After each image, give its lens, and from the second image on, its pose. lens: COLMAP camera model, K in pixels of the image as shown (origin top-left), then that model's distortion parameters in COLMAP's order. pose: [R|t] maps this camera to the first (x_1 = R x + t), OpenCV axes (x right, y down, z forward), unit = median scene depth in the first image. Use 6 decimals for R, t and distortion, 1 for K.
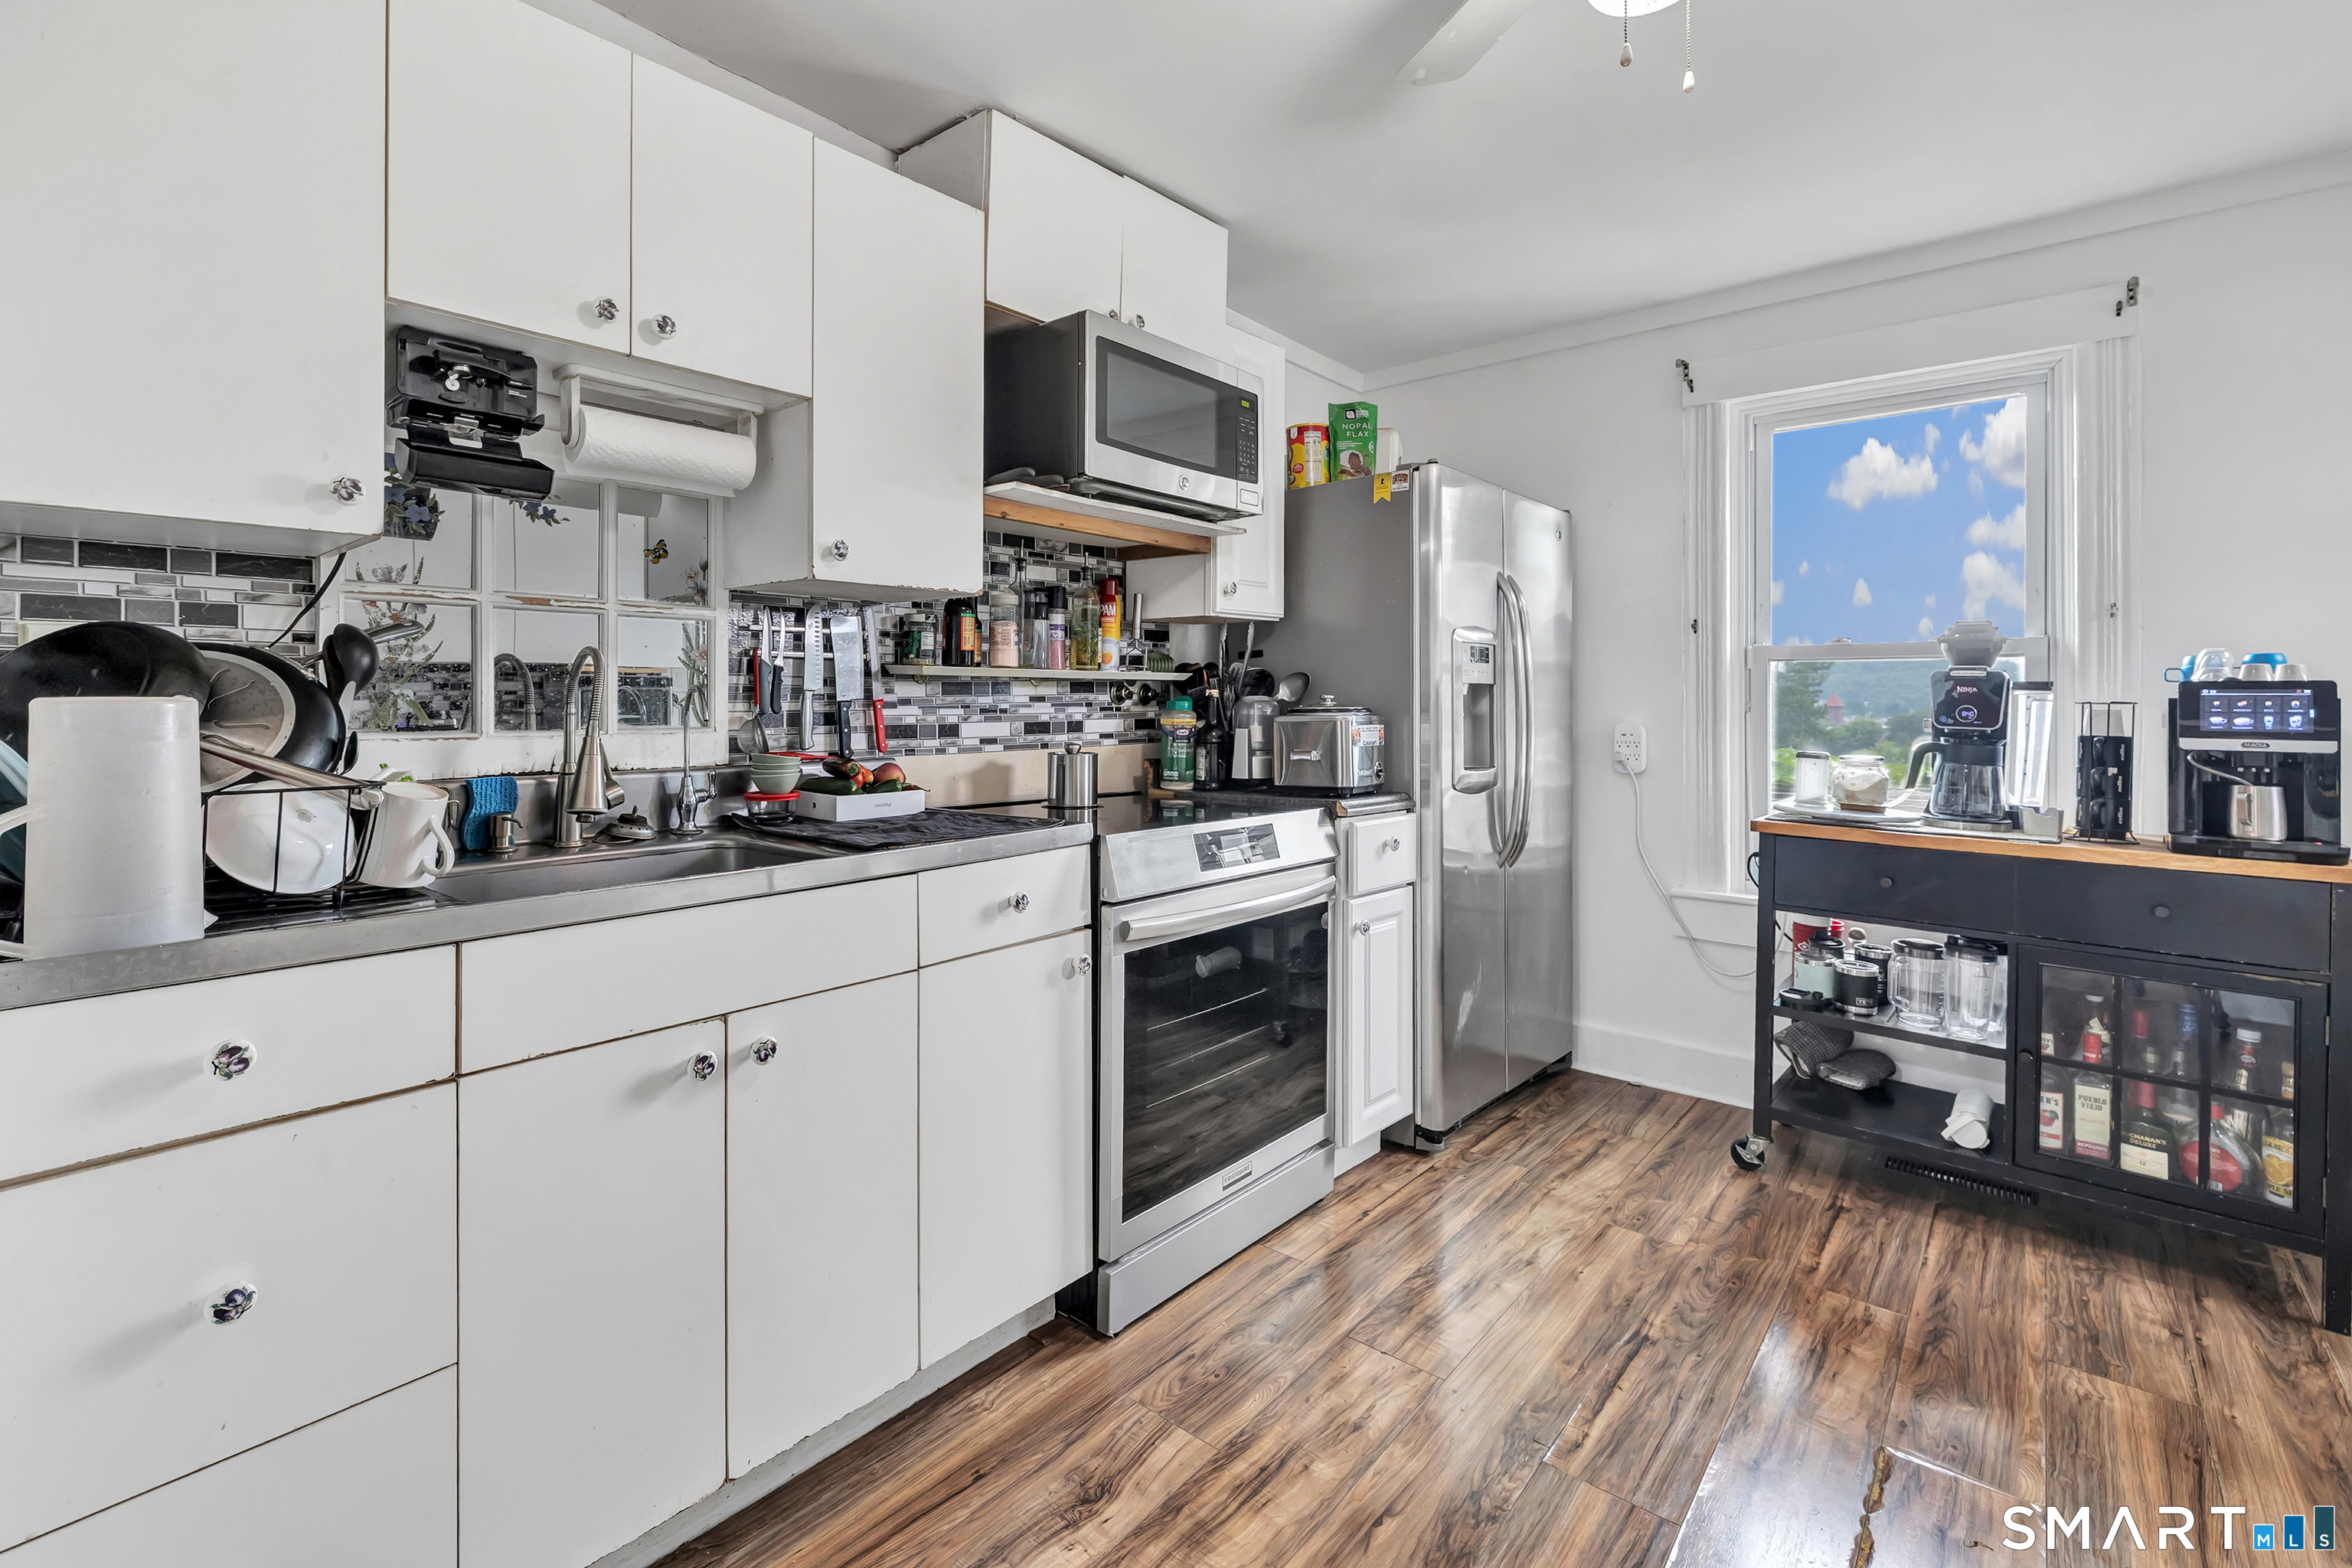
lens RADIAL K [[1035.7, 0, 1174.8], [0, 1035.7, 698.5], [0, 0, 1]] dist [-0.001483, -0.000303]
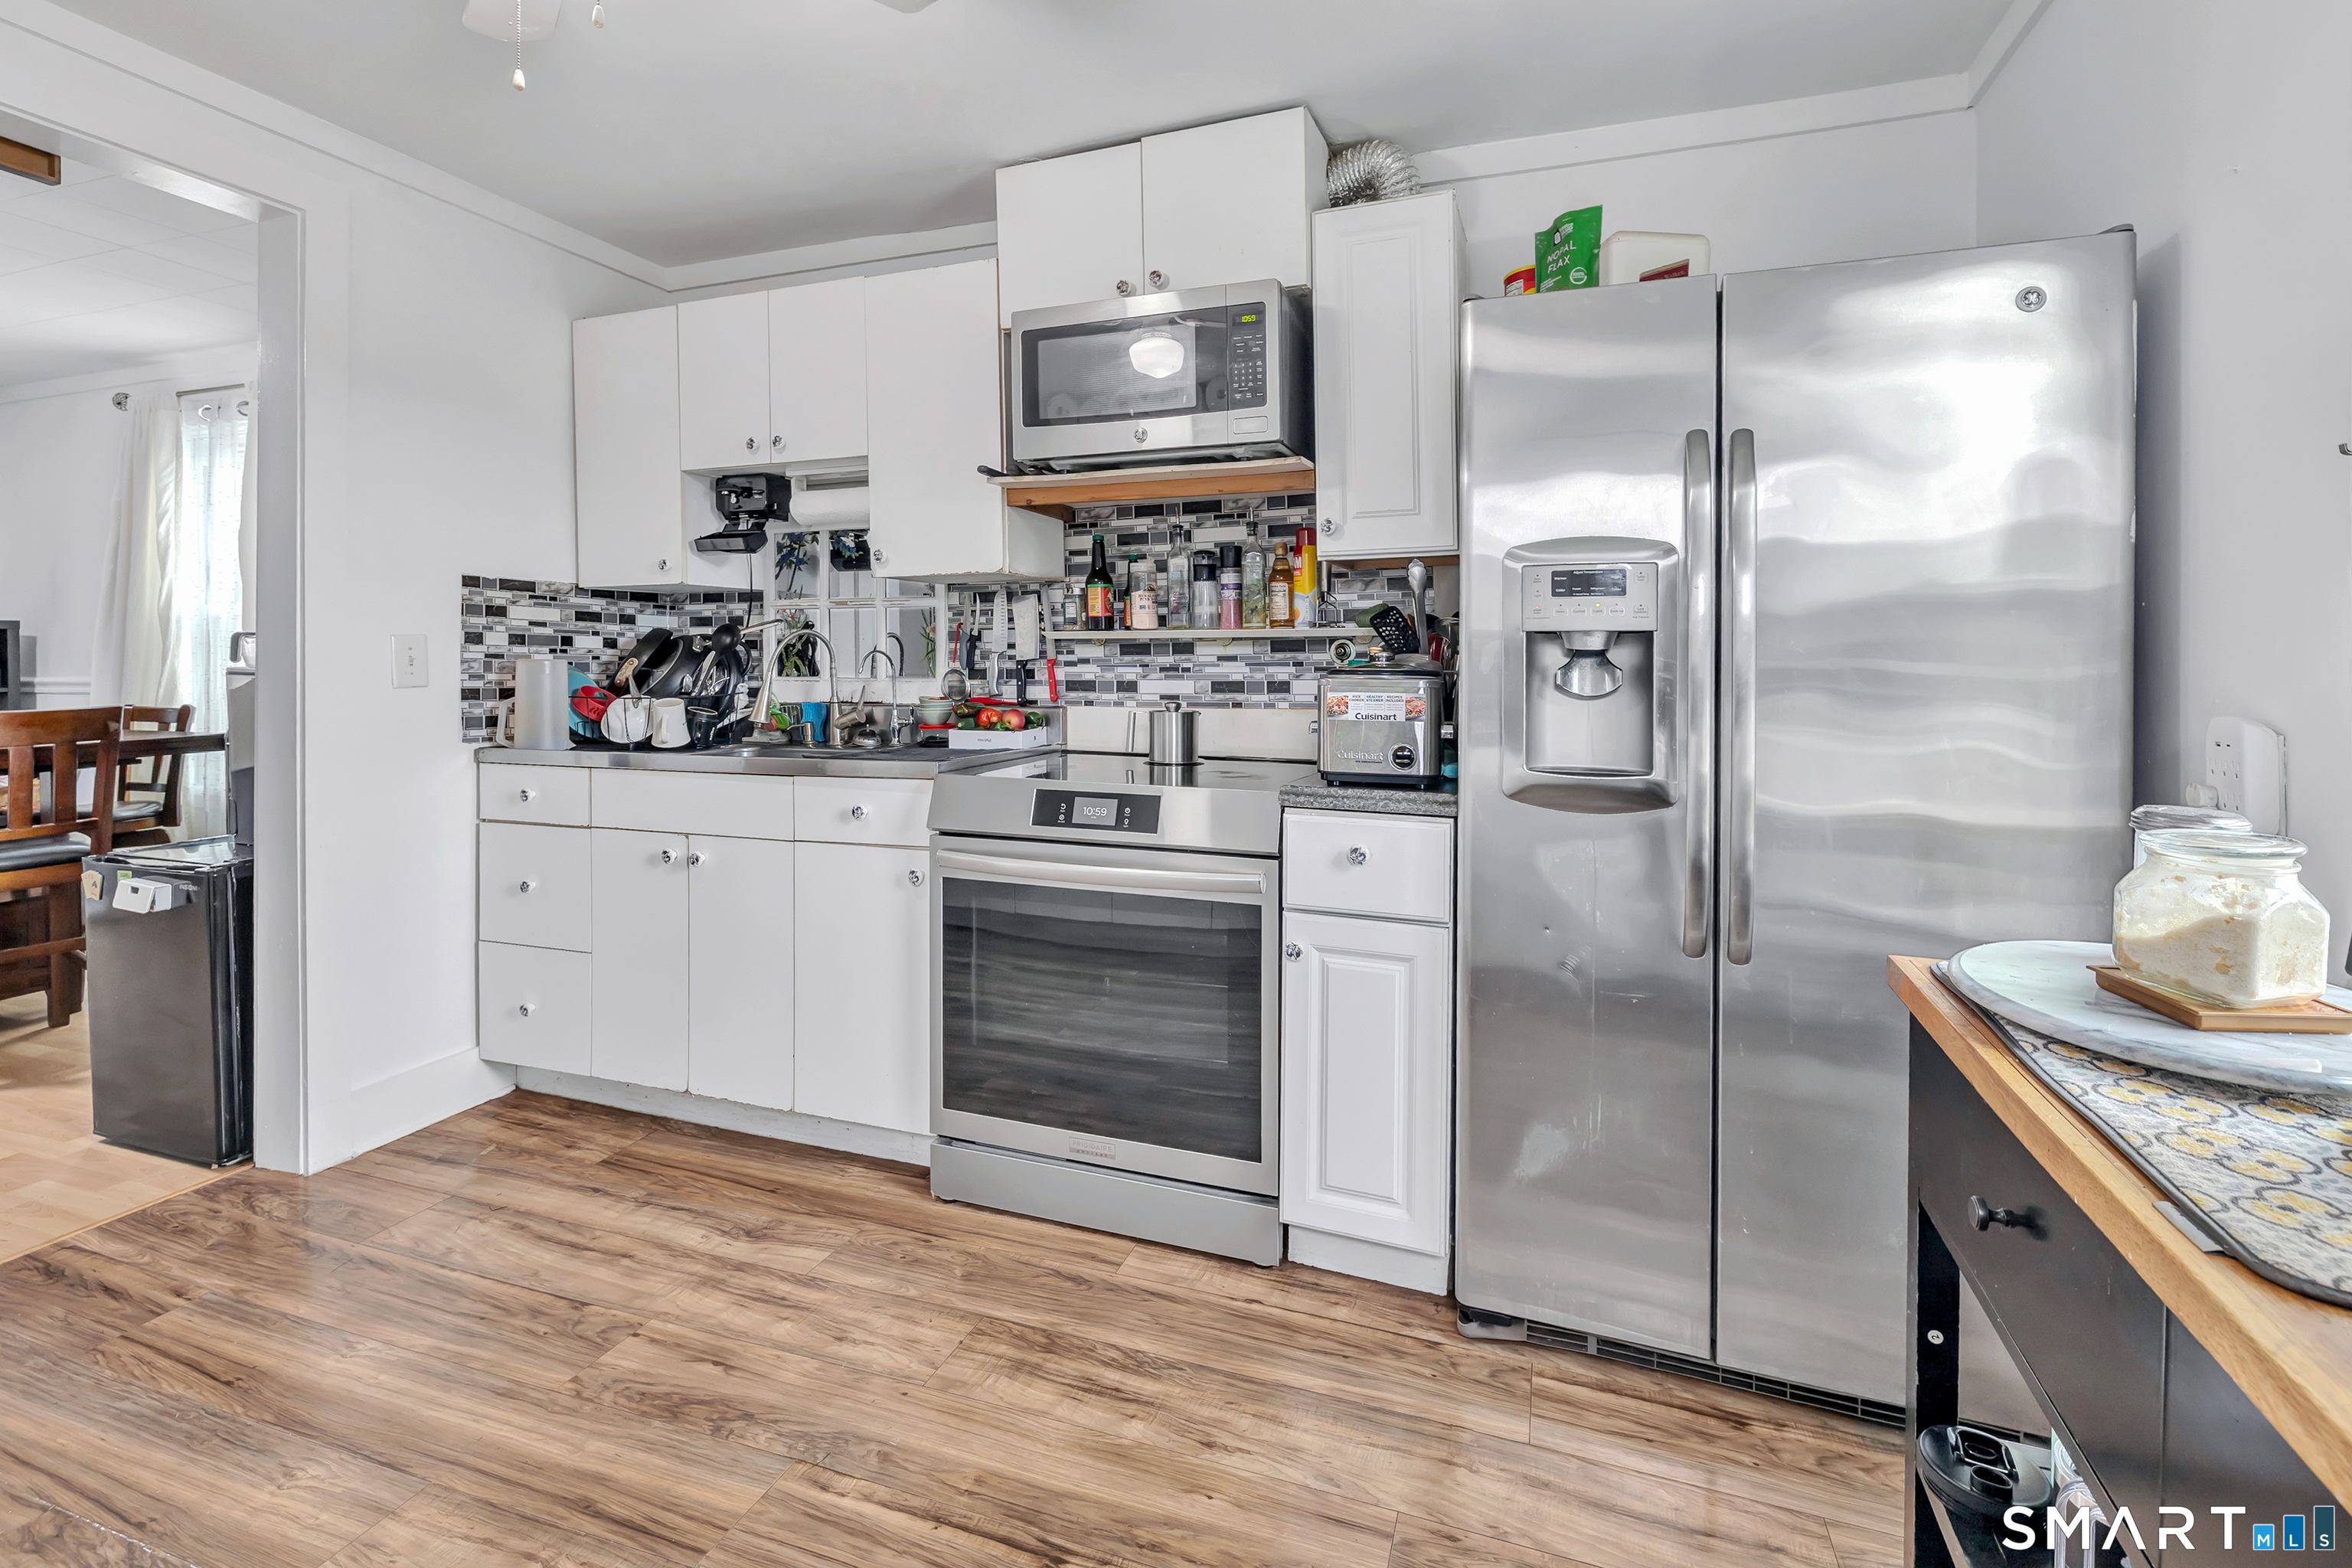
lens RADIAL K [[1061.9, 0, 1177.4], [0, 1061.9, 671.7], [0, 0, 1]] dist [0.001396, 0.000255]
pose [[0.359165, 0.008554, -0.933235, 0.931249], [0.002355, 0.999947, 0.010071, 0.003236], [0.933271, -0.005815, 0.359126, 0.659105]]
